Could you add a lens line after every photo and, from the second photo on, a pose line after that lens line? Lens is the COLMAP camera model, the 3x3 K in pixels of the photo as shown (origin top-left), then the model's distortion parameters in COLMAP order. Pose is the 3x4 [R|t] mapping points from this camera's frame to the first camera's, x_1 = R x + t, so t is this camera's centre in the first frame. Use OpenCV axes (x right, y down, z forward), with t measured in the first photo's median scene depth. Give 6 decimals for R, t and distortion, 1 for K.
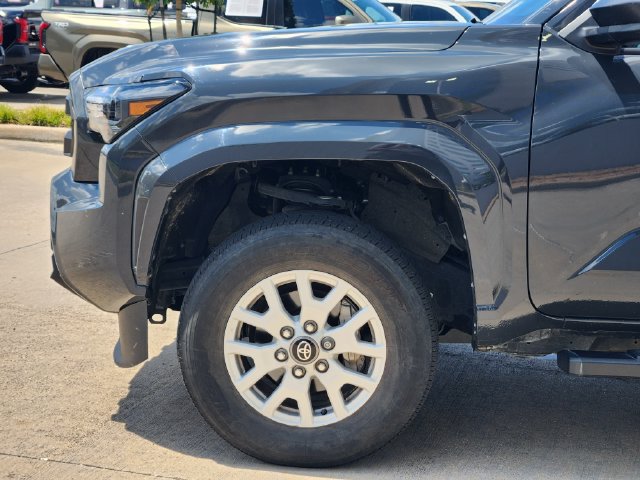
lens RADIAL K [[1174.2, 0, 295.7], [0, 1174.2, 260.9], [0, 0, 1]] dist [-0.604600, 5.446305]
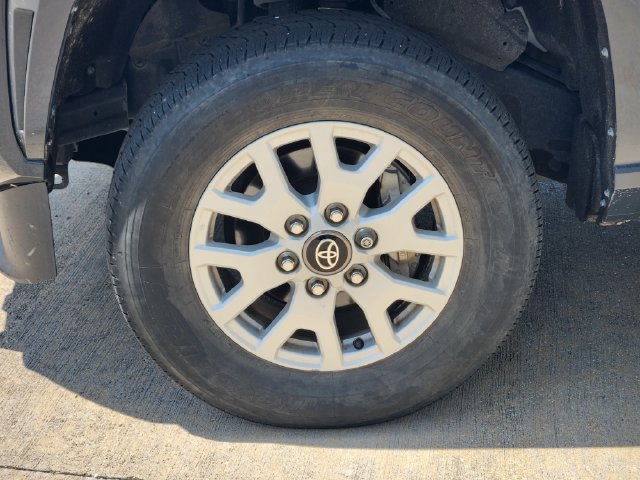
lens RADIAL K [[1174.2, 0, 295.7], [0, 1174.2, 260.9], [0, 0, 1]] dist [-0.604600, 5.446305]
pose [[0.988654, -0.084002, 0.124528, -0.082468], [0.048581, 0.963272, 0.264098, -0.077148], [-0.142139, -0.255051, 0.956423, 0.432002]]
